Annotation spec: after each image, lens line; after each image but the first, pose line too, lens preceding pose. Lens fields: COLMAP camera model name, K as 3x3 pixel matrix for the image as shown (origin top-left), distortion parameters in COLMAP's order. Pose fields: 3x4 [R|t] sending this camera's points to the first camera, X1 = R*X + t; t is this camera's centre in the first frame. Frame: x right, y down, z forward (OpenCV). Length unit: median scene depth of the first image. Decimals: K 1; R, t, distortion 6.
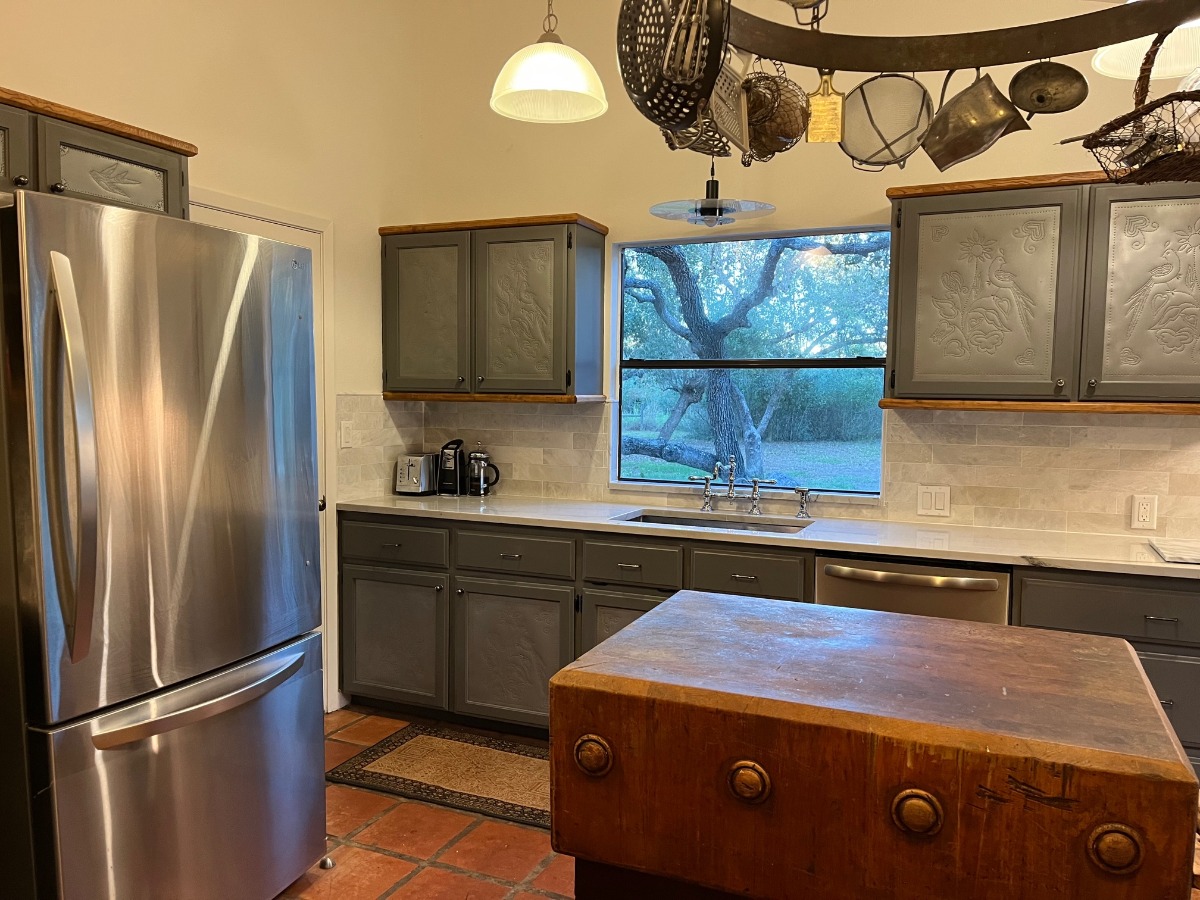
lens RADIAL K [[907.0, 0, 599.7], [0, 907.0, 450.0], [0, 0, 1]] dist [0.072121, -0.091631]
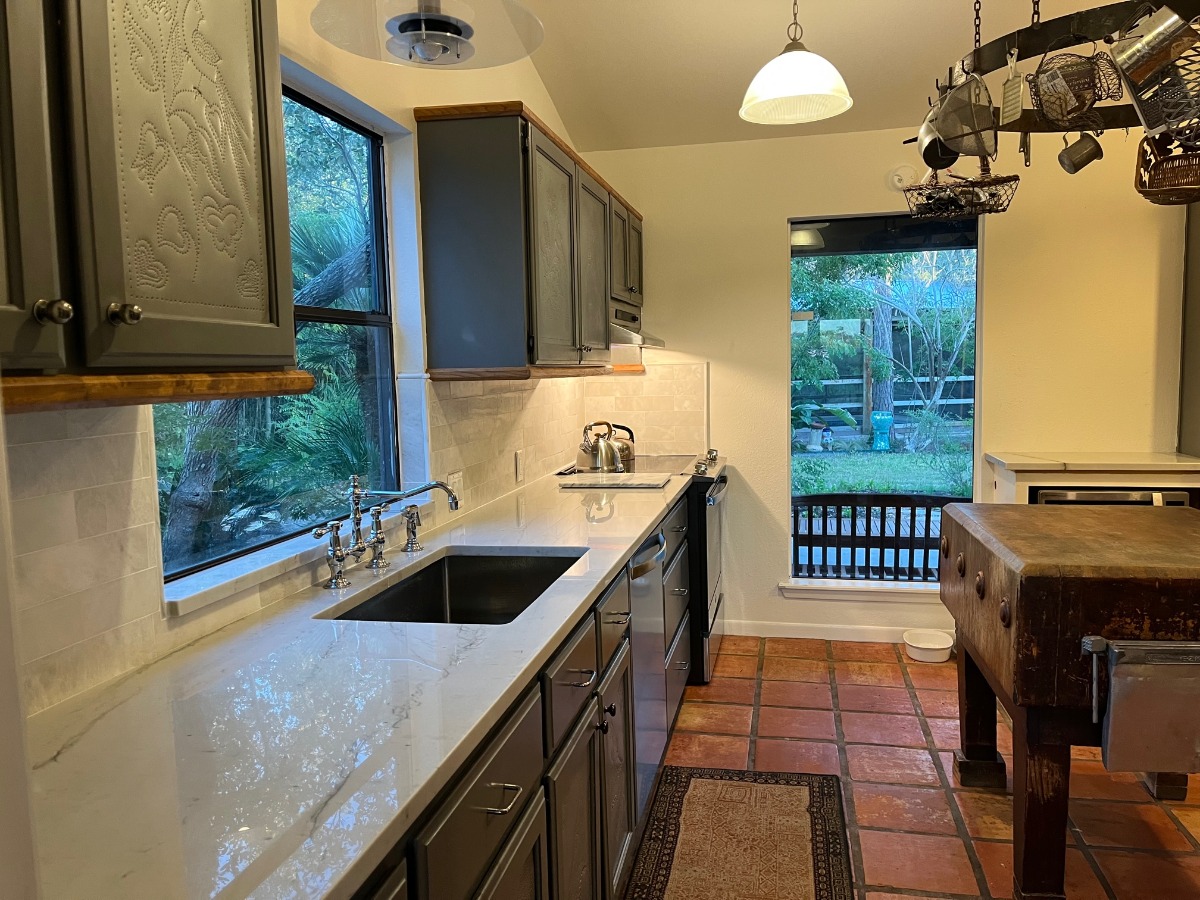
lens RADIAL K [[907.0, 0, 599.8], [0, 907.0, 444.0], [0, 0, 1]] dist [0.072121, -0.091631]
pose [[-0.207798, -0.089849, 0.974037, -0.509440], [0.088266, 0.989988, 0.110151, -0.072173], [-0.974181, 0.108863, -0.197786, 1.135152]]
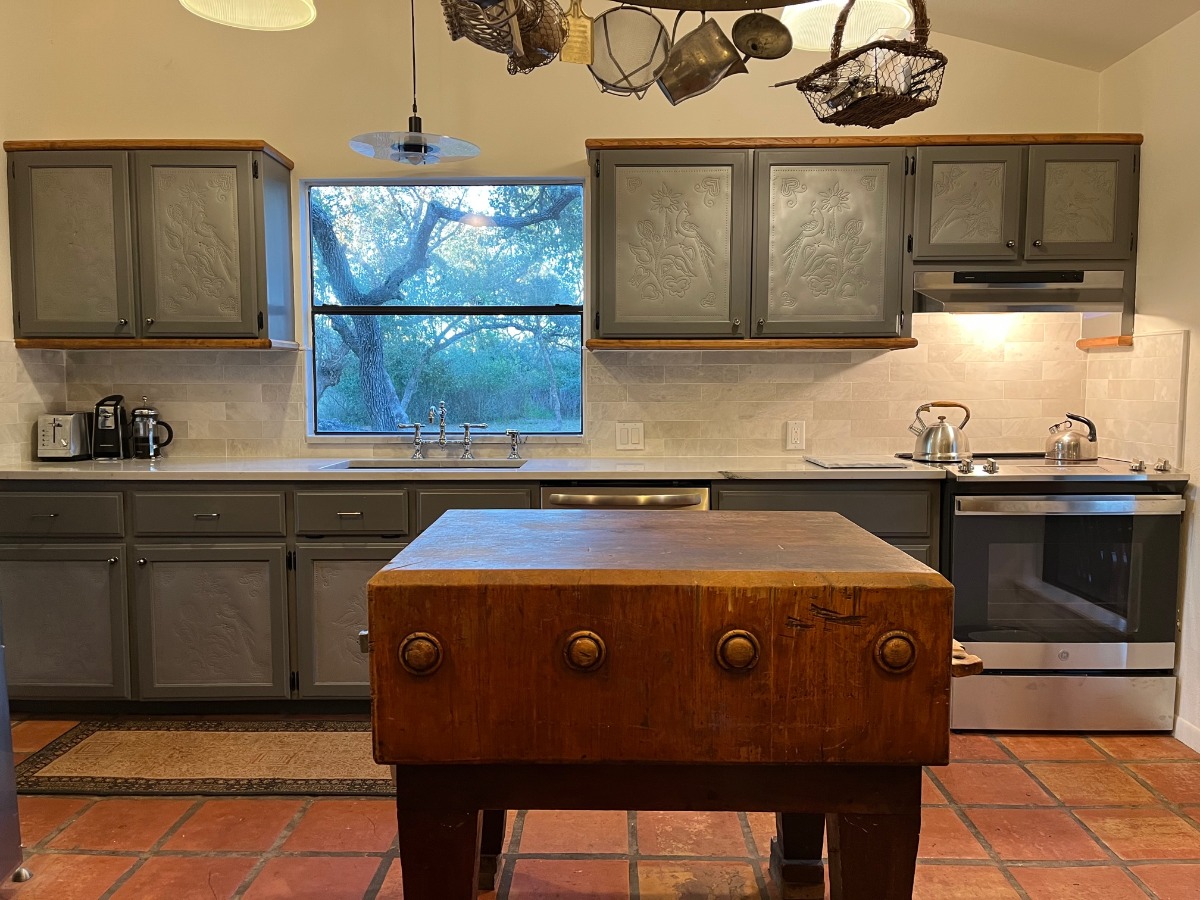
lens RADIAL K [[907.0, 0, 593.8], [0, 907.0, 446.4], [0, 0, 1]] dist [0.072121, -0.091631]
pose [[0.920366, -0.040560, 0.388950, -0.106354], [0.038404, 0.999173, 0.013320, 0.057710], [-0.389169, 0.002678, 0.921163, 0.023593]]
